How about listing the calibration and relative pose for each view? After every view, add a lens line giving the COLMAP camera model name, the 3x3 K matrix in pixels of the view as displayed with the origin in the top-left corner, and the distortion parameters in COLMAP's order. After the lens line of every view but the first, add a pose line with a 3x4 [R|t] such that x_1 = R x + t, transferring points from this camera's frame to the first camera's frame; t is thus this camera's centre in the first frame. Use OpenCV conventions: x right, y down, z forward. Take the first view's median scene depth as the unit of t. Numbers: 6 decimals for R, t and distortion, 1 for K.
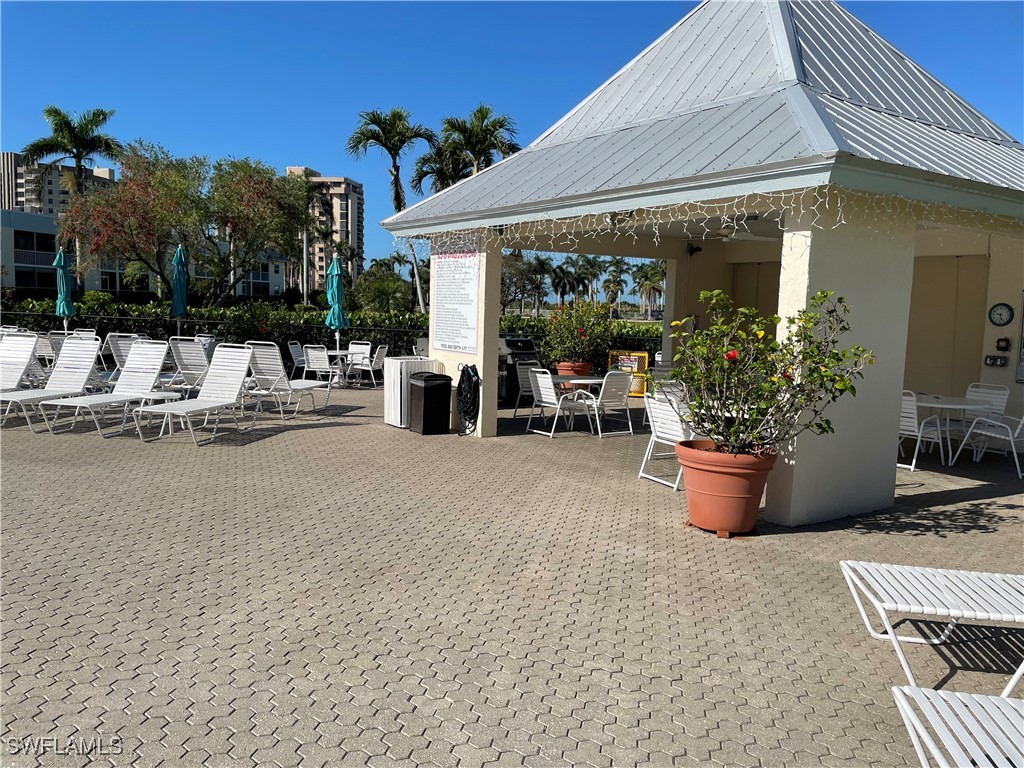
lens RADIAL K [[759.1, 0, 505.7], [0, 759.1, 386.2], [0, 0, 1]] dist [0.080447, -0.109667]
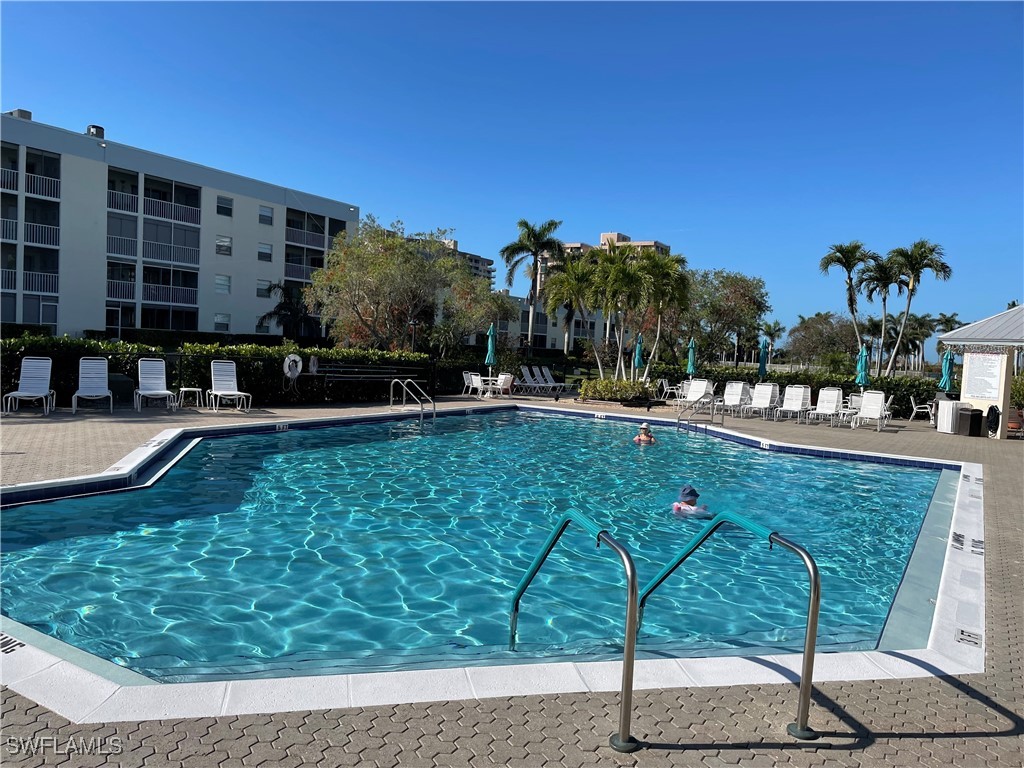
lens RADIAL K [[759.1, 0, 505.7], [0, 759.1, 386.2], [0, 0, 1]] dist [0.080447, -0.109667]
pose [[0.936403, 0.037236, -0.348944, -0.253827], [-0.060978, 0.996493, -0.057301, 0.055433], [0.345587, 0.074934, 0.935390, -0.664605]]
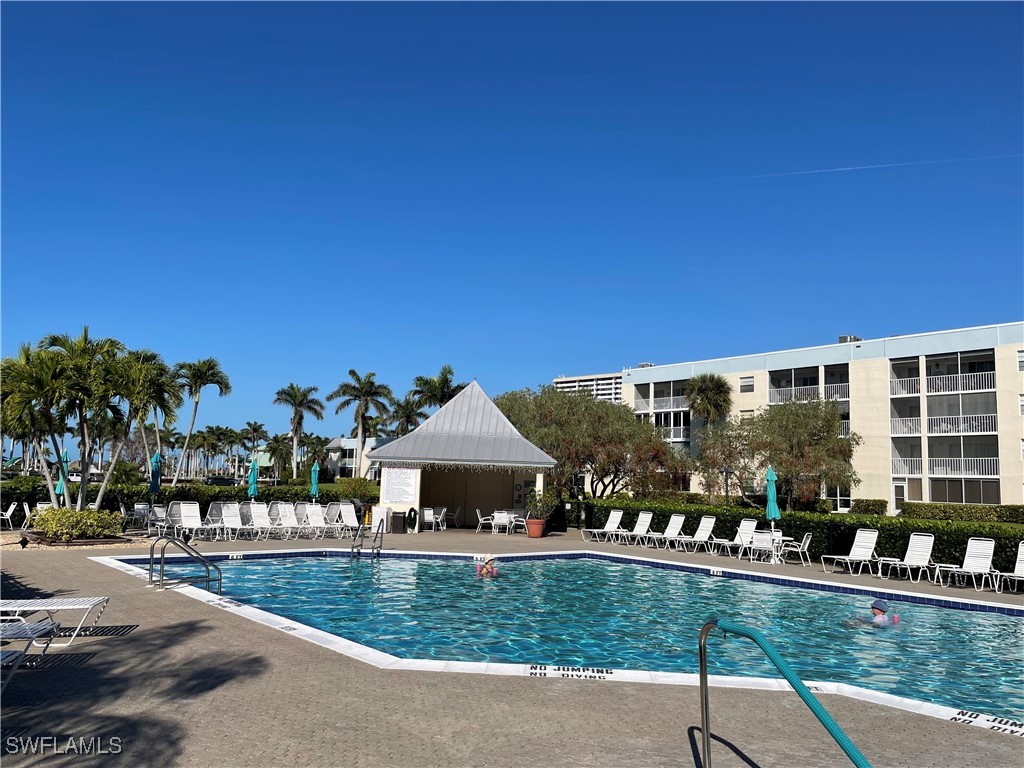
lens RADIAL K [[759.1, 0, 505.7], [0, 759.1, 386.2], [0, 0, 1]] dist [0.080447, -0.109667]
pose [[0.585127, 0.093802, 0.805498, -0.955421], [0.069351, 0.983861, -0.164950, 0.008368], [-0.807971, 0.152379, 0.569178, -0.430747]]
